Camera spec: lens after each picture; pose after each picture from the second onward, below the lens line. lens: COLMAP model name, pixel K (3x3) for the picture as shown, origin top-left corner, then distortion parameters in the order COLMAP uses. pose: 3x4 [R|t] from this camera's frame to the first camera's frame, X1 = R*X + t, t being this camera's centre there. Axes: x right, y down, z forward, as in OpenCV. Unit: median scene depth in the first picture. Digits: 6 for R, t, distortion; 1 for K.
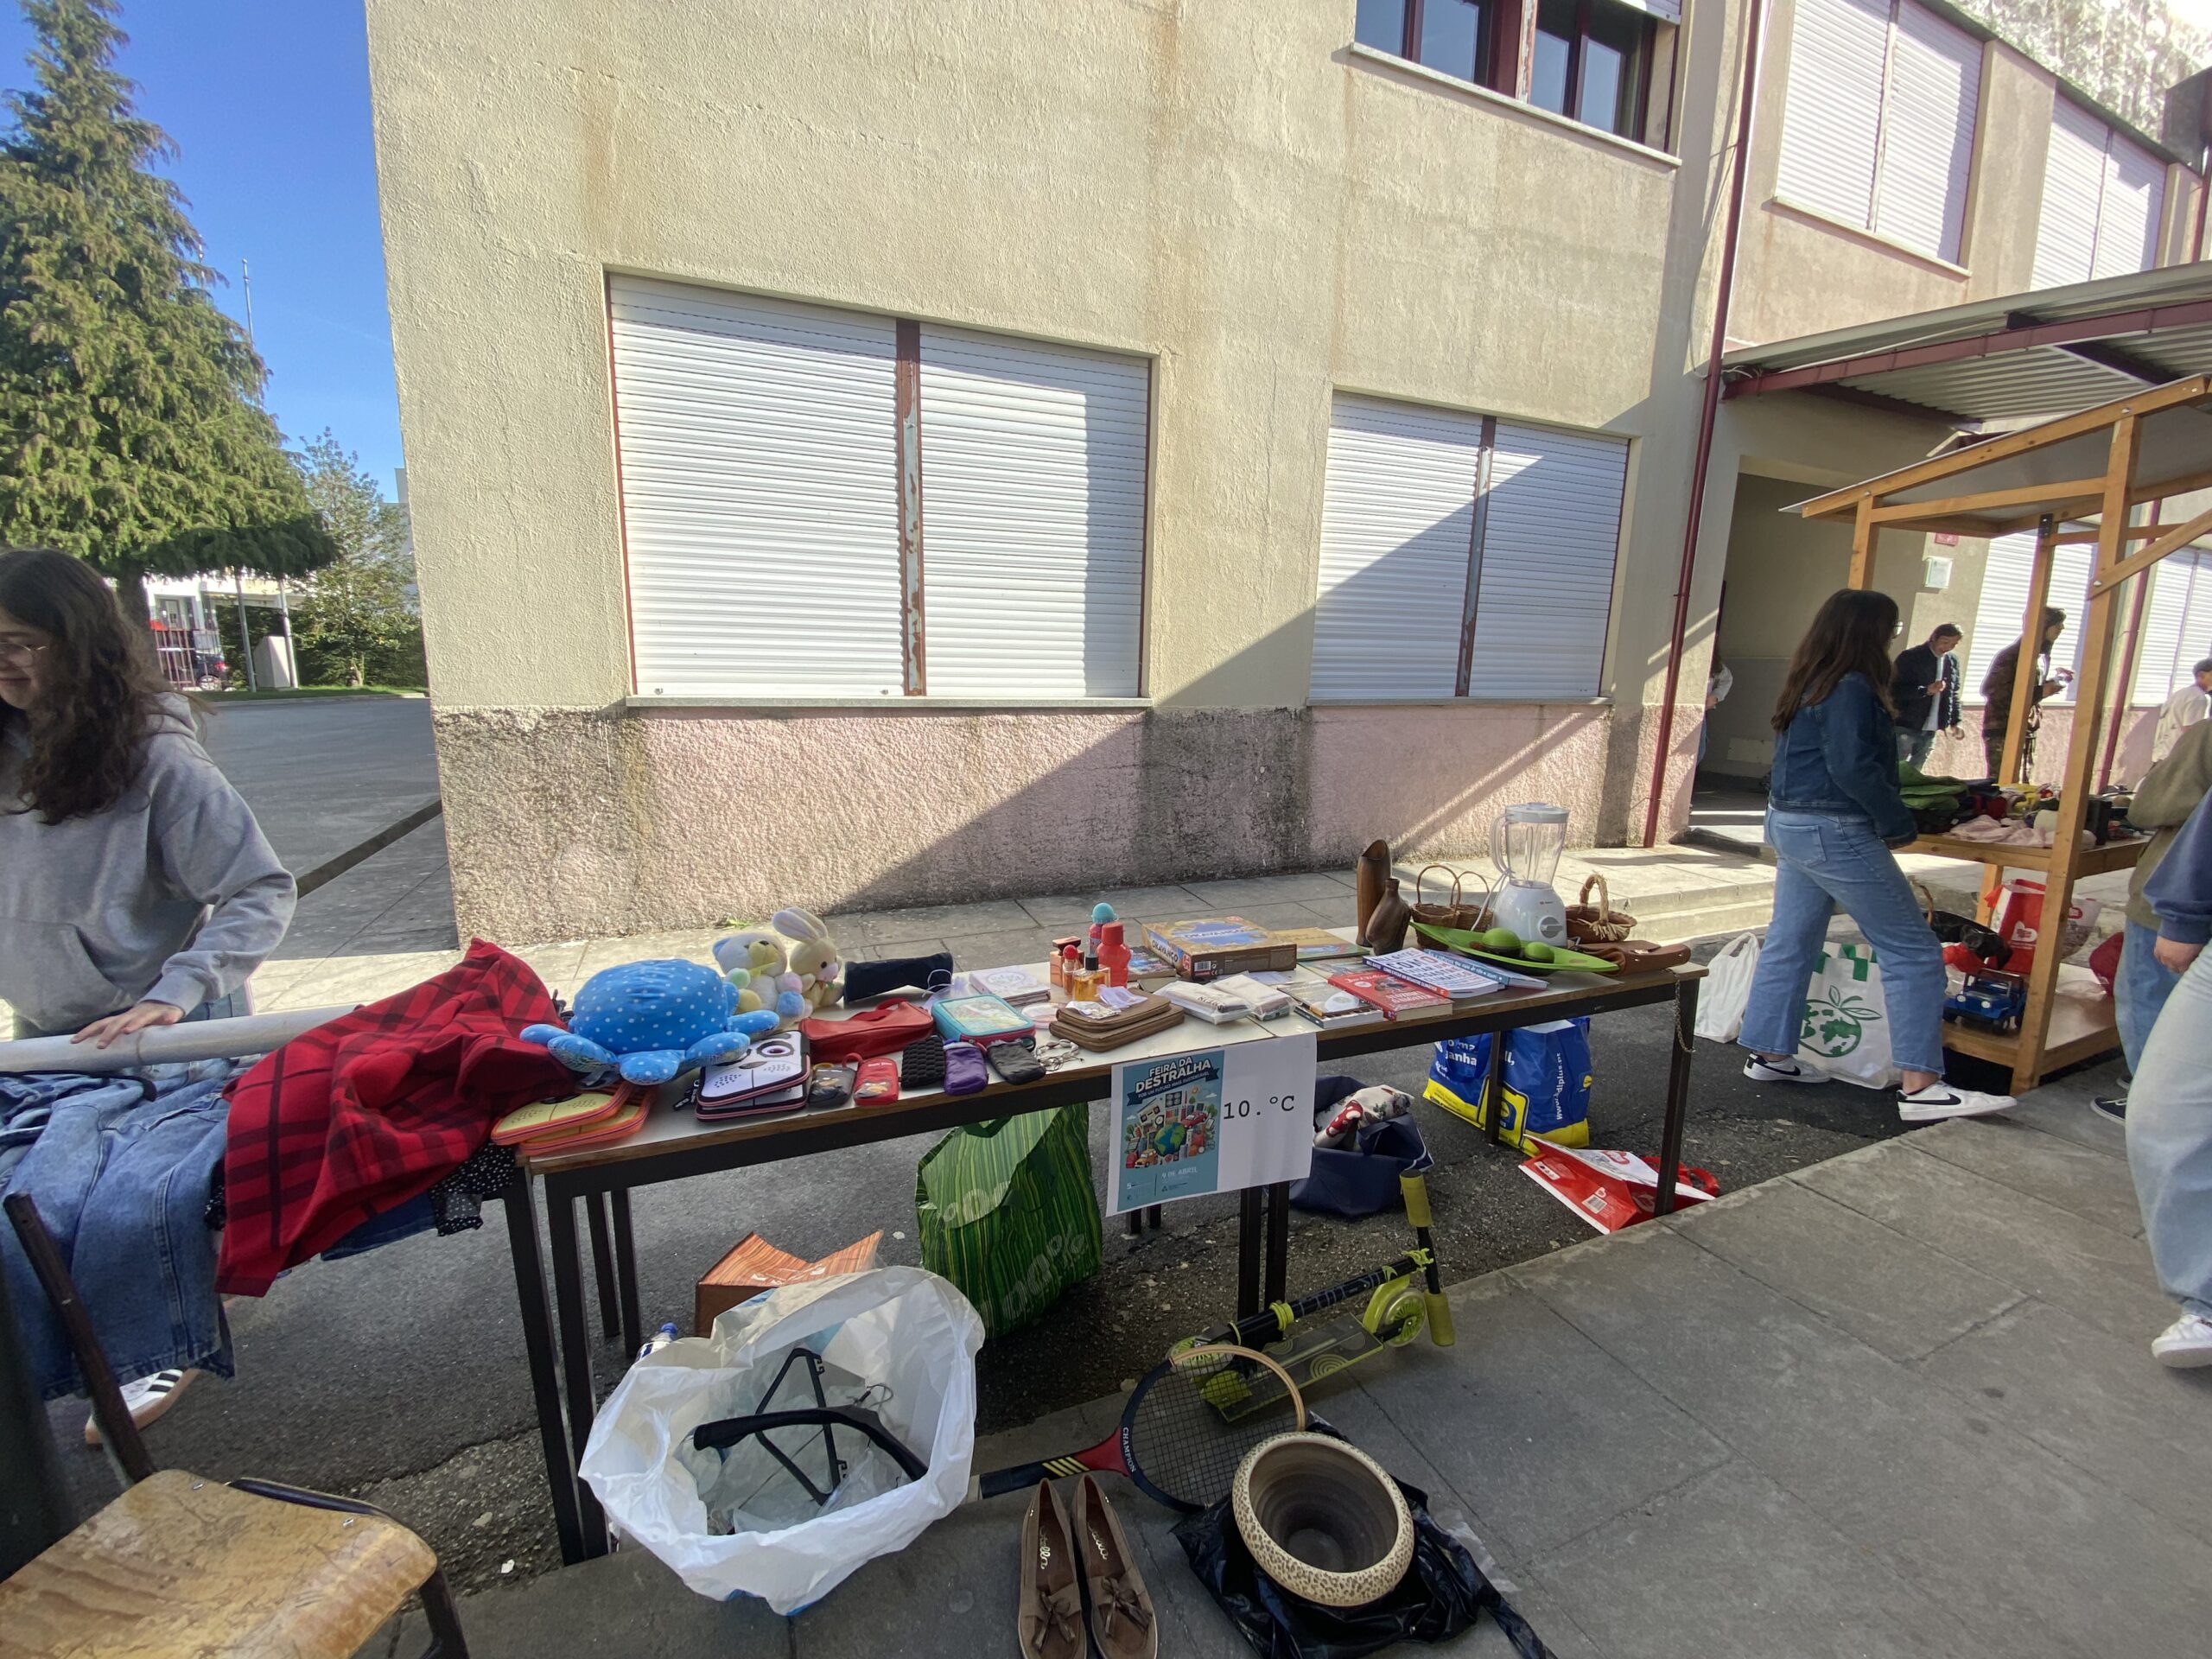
lens RADIAL K [[872.2, 0, 1106.0], [0, 872.2, 829.5], [0, 0, 1]] dist [0.040628, -0.025139]
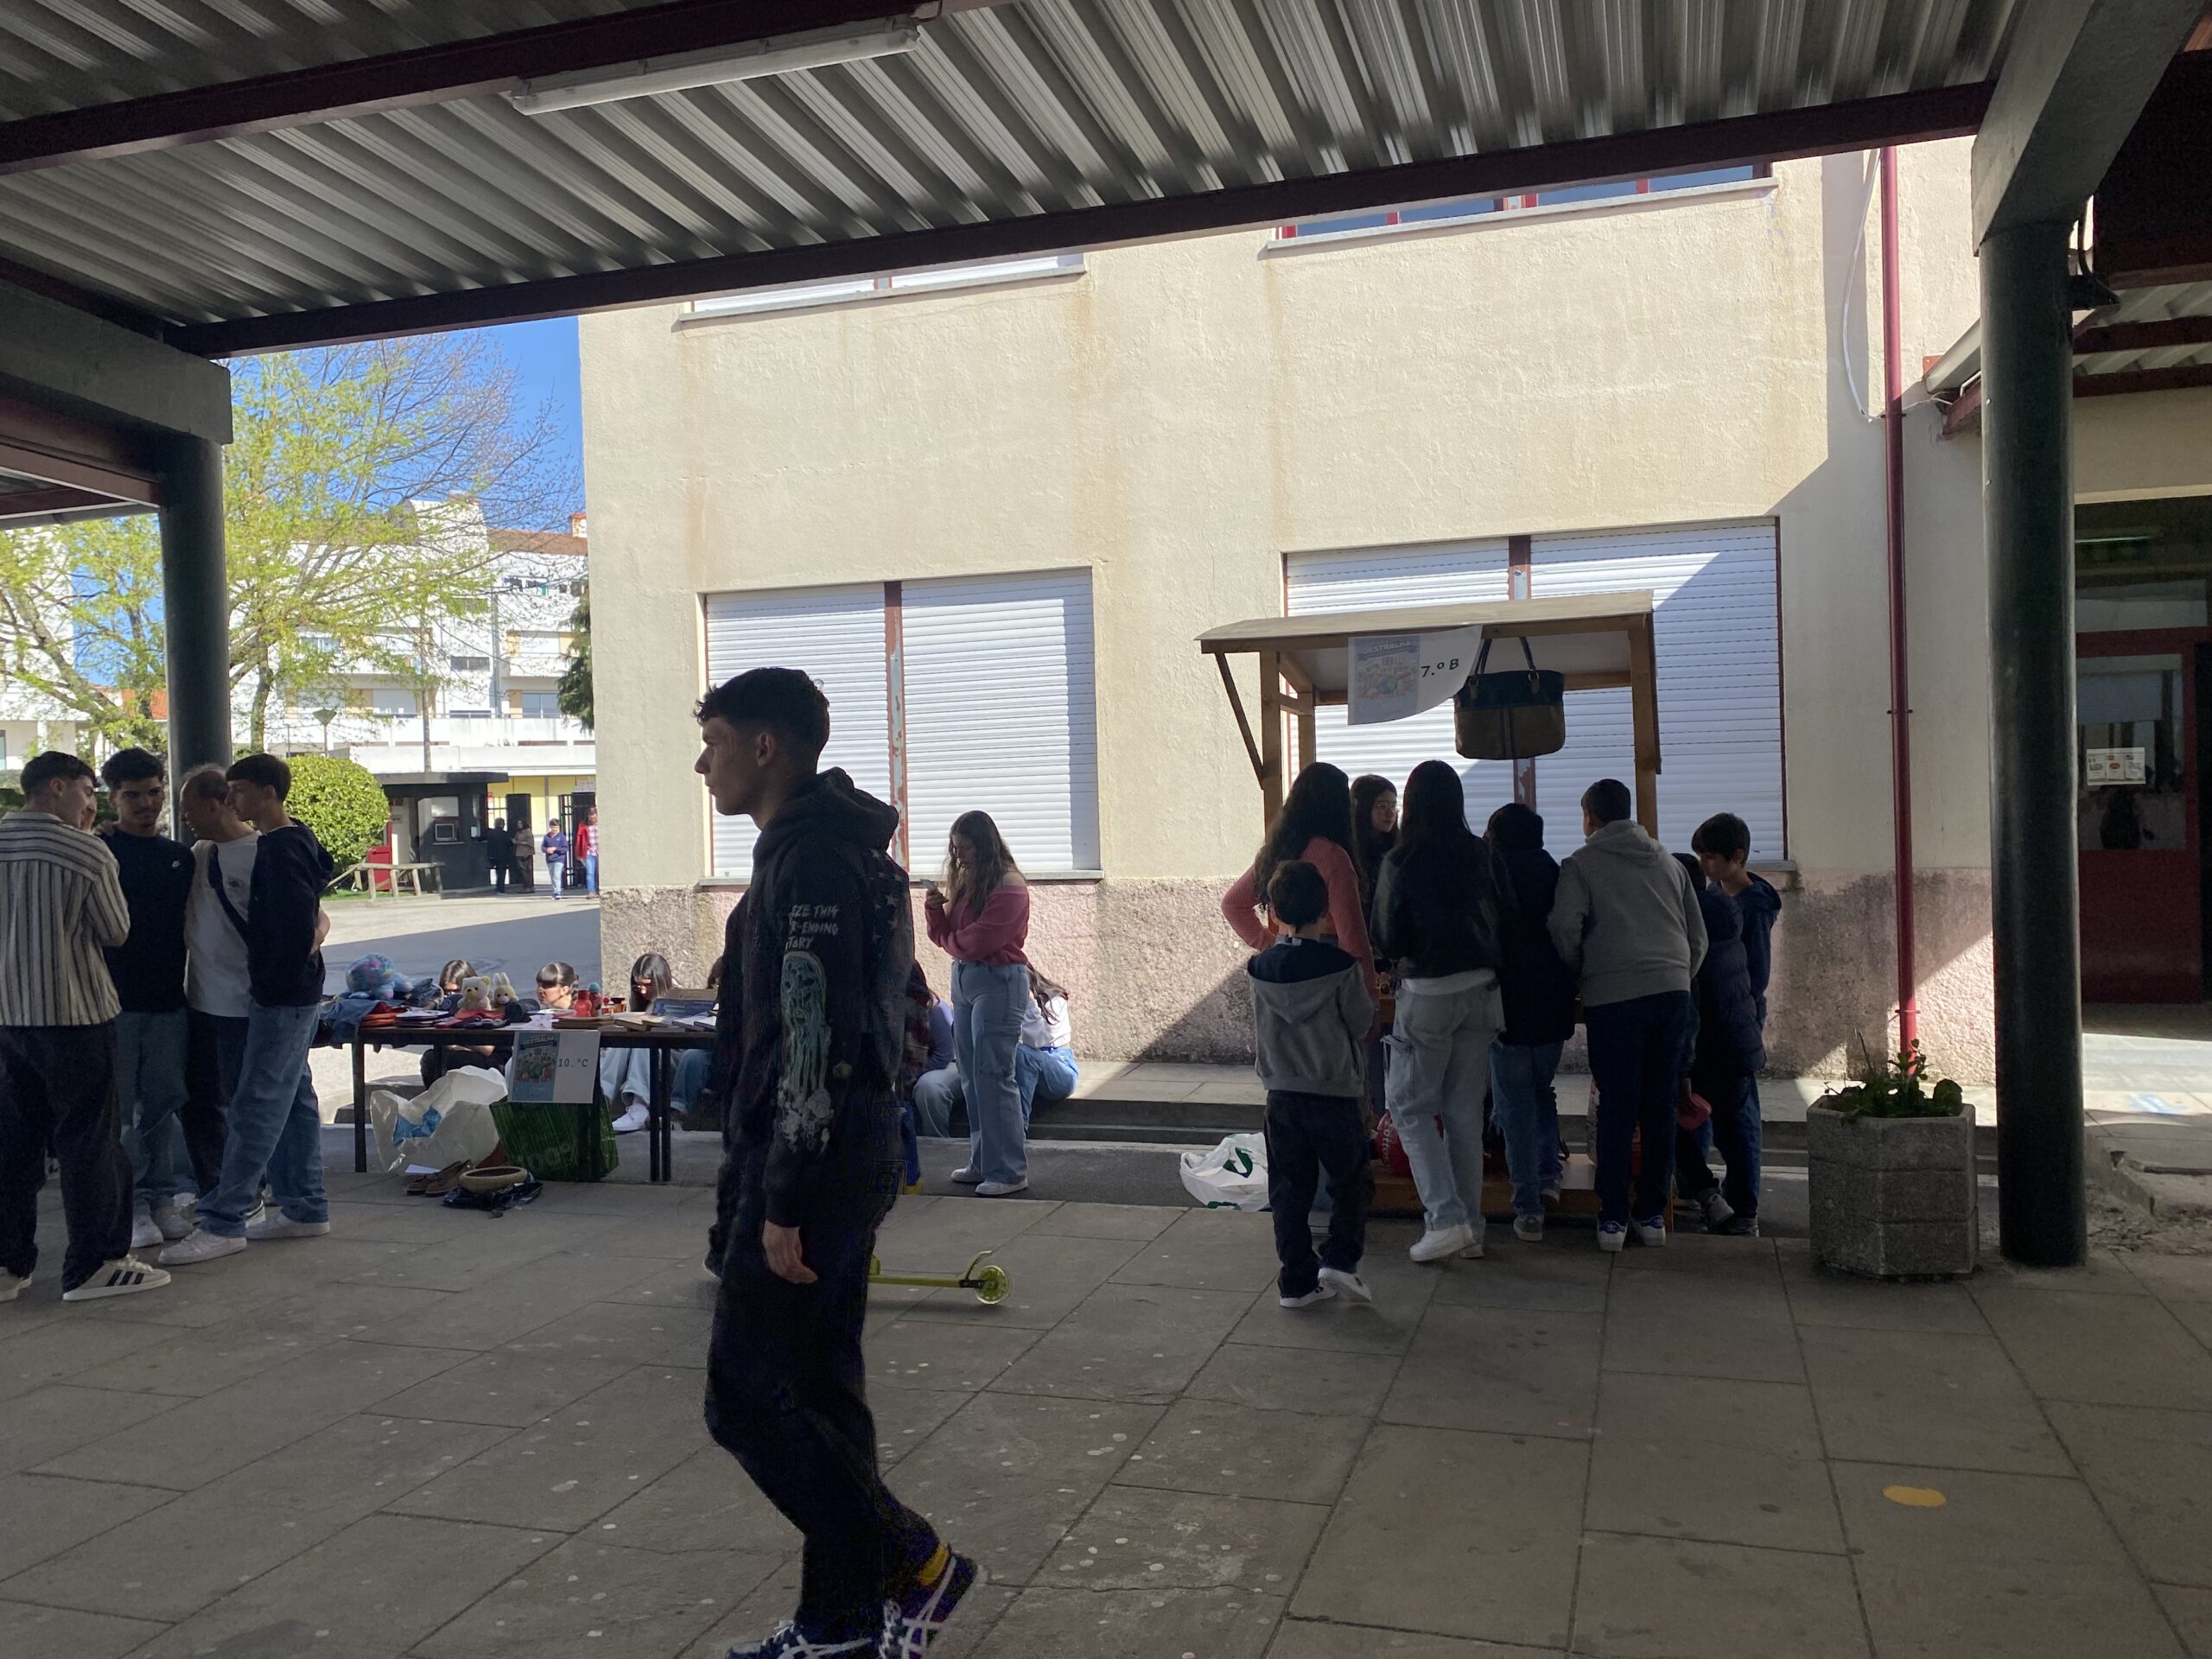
lens RADIAL K [[1795.4, 0, 1106.0], [0, 1795.4, 829.5], [0, 0, 1]] dist [0.273590, 0.000033]
pose [[0.759555, -0.025108, -0.649959, 1.649307], [-0.077669, 0.988604, -0.128956, 0.085765], [0.645790, 0.148431, 0.748949, -0.681775]]
